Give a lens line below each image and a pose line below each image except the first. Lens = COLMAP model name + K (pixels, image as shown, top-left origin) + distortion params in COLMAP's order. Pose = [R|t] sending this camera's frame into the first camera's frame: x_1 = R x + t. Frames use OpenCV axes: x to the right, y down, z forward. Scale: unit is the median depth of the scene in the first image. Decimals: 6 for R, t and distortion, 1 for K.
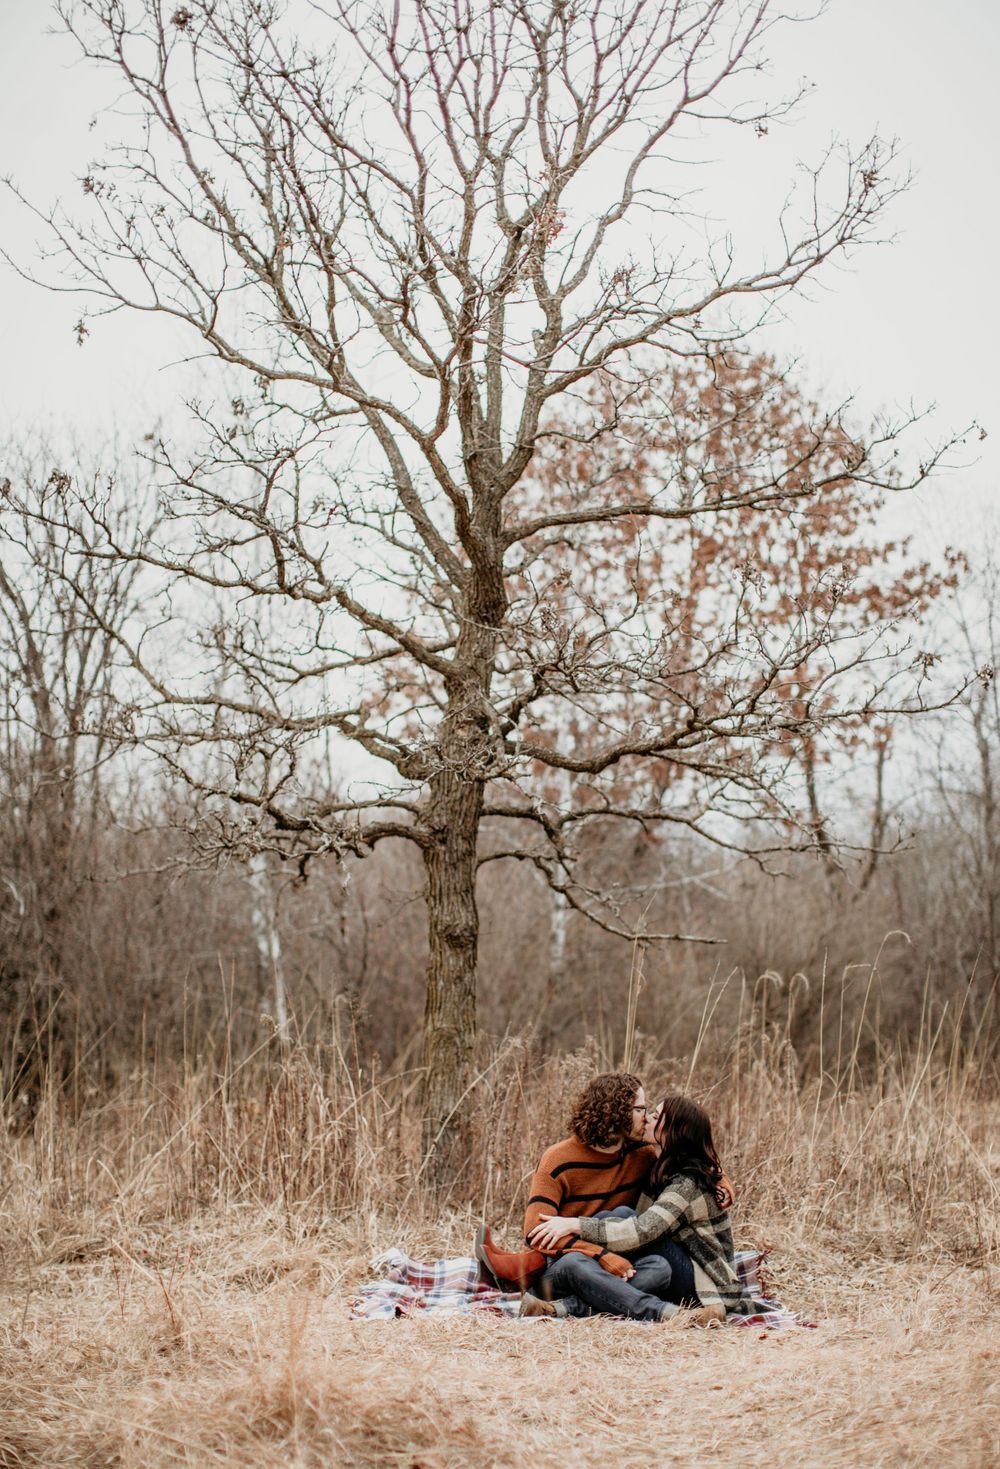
lens RADIAL K [[2266.0, 0, 528.8], [0, 2266.0, 817.0], [0, 0, 1]] dist [-0.094834, 0.000000]
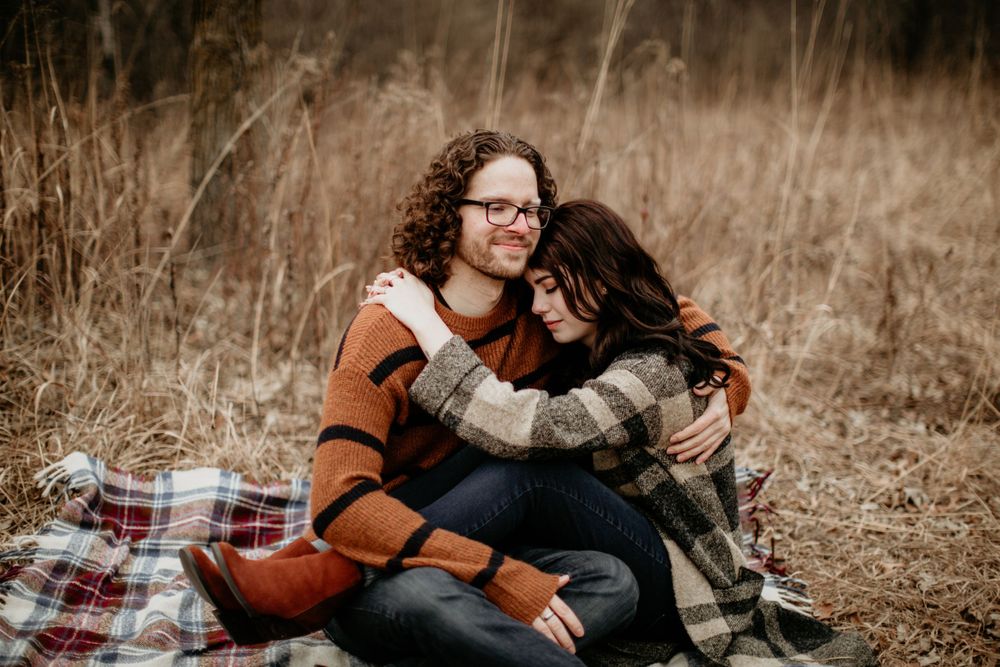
lens RADIAL K [[1432.7, 0, 473.1], [0, 1432.7, 318.0], [0, 0, 1]] dist [-0.092319, 0.000000]
pose [[0.995410, -0.002302, 0.095674, 0.001745], [-0.024625, 0.959888, 0.279300, 0.047665], [-0.092479, -0.280374, 0.955426, 0.515214]]
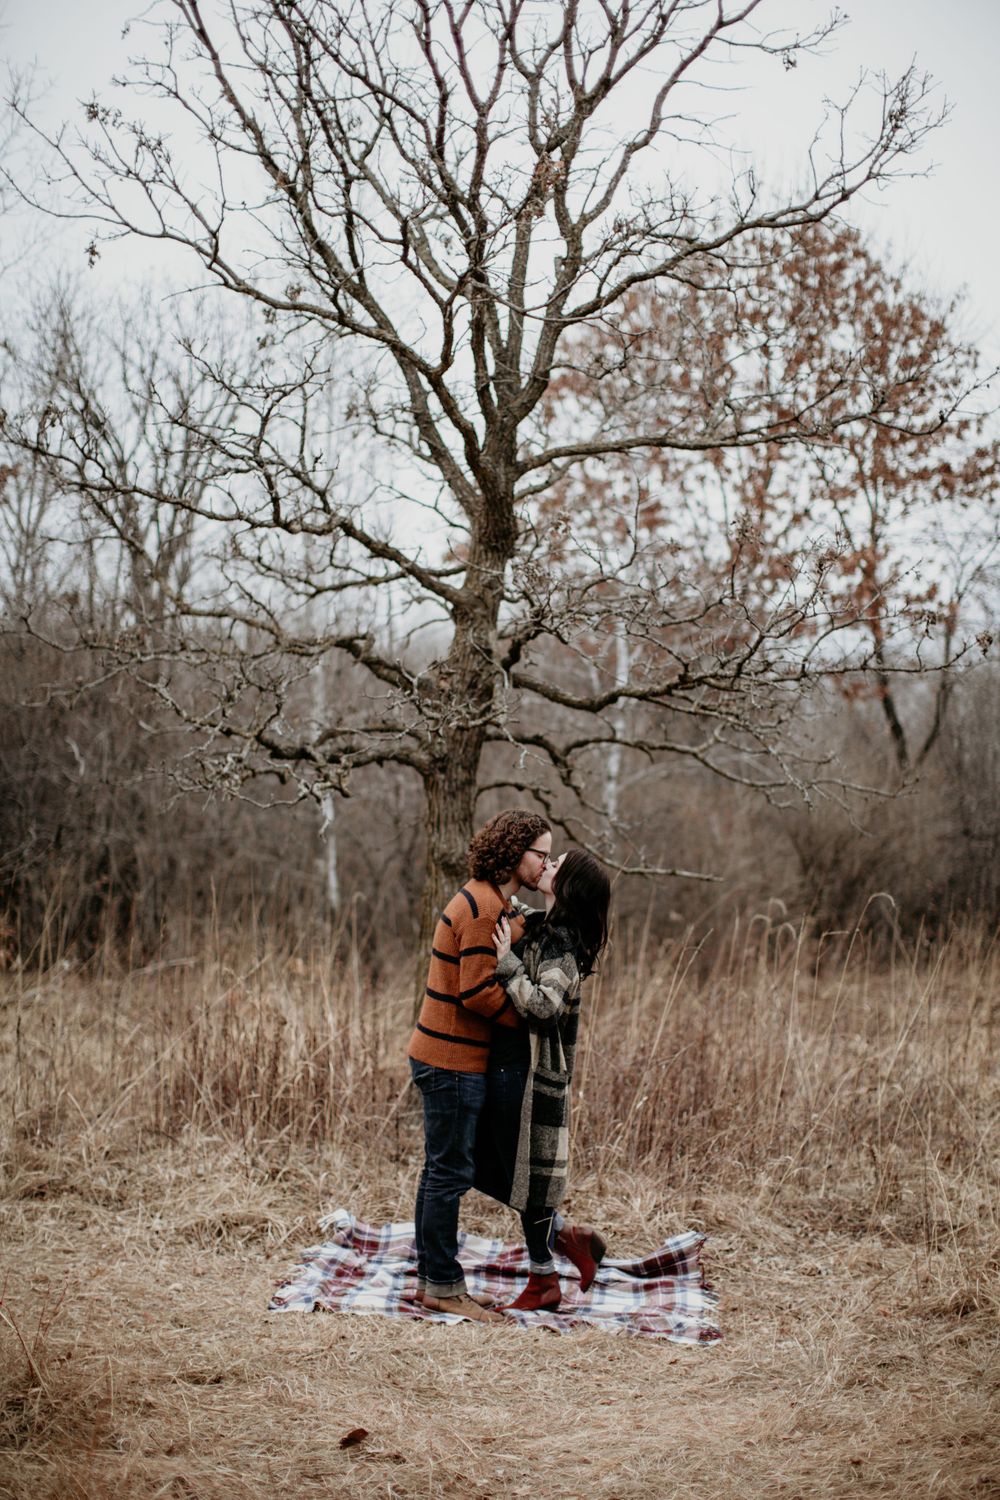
lens RADIAL K [[2149.0, 0, 507.5], [0, 2149.0, 767.5], [0, 0, 1]] dist [-0.092319, 0.000000]
pose [[0.997335, 0.043484, -0.058583, 0.046707], [-0.039635, 0.997076, 0.065335, -0.053851], [0.061253, -0.062839, 0.996142, 0.051399]]
